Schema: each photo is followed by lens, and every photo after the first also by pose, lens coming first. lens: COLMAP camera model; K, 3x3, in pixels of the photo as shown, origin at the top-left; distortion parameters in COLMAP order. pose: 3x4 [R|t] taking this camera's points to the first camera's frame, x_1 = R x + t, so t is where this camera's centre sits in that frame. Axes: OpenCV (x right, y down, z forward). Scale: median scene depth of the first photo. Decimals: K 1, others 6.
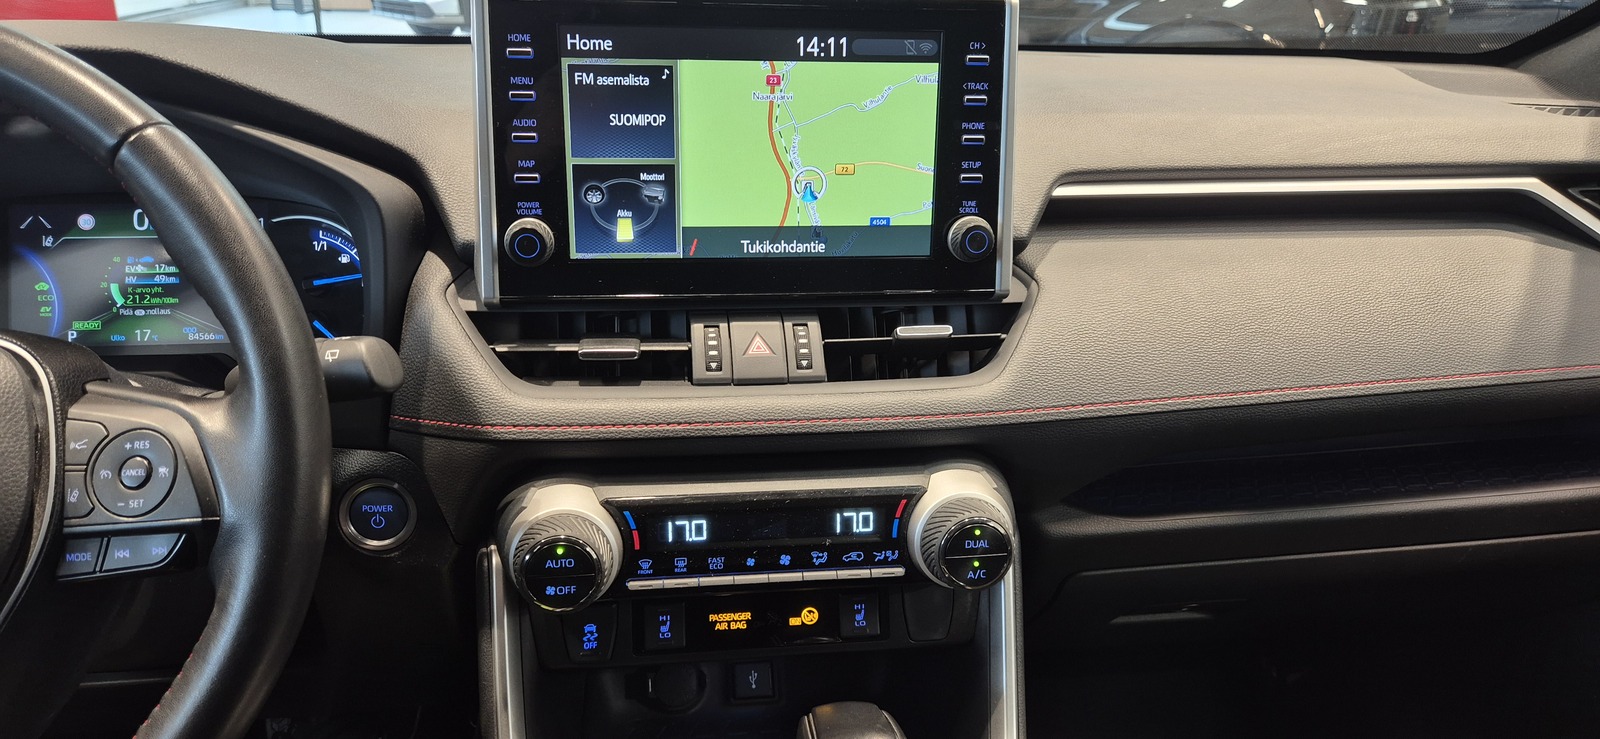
lens RADIAL K [[1064.4, 0, 801.7], [0, 1064.4, 363.2], [0, 0, 1]] dist [0.076499, -0.054859]
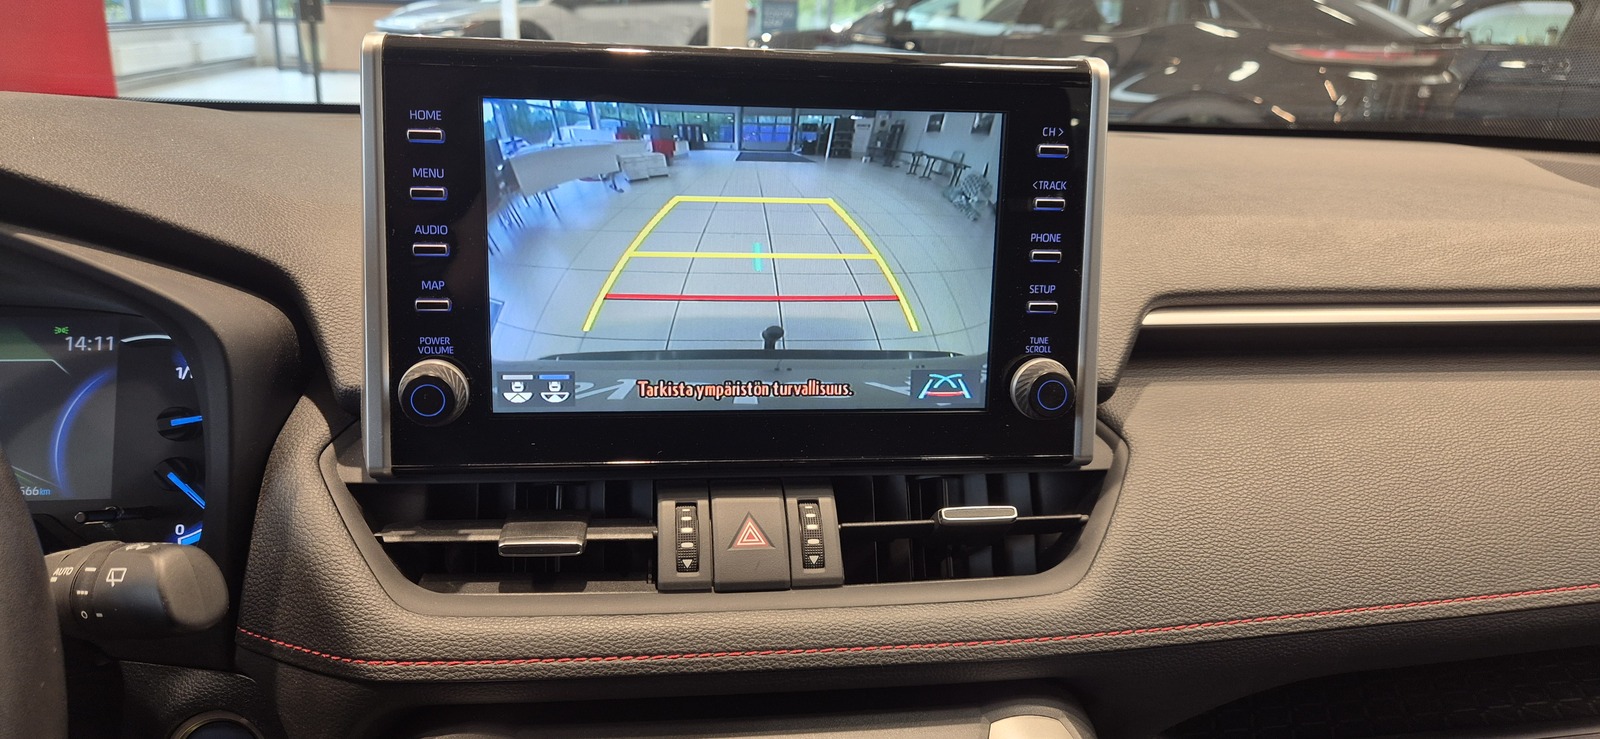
lens RADIAL K [[1064.4, 0, 798.2], [0, 1064.4, 358.1], [0, 0, 1]] dist [0.076499, -0.054859]
pose [[0.999924, 0.012321, 0.000066, -0.009652], [-0.012294, 0.998072, -0.060834, -0.091516], [-0.000816, 0.060829, 0.998148, 0.267441]]
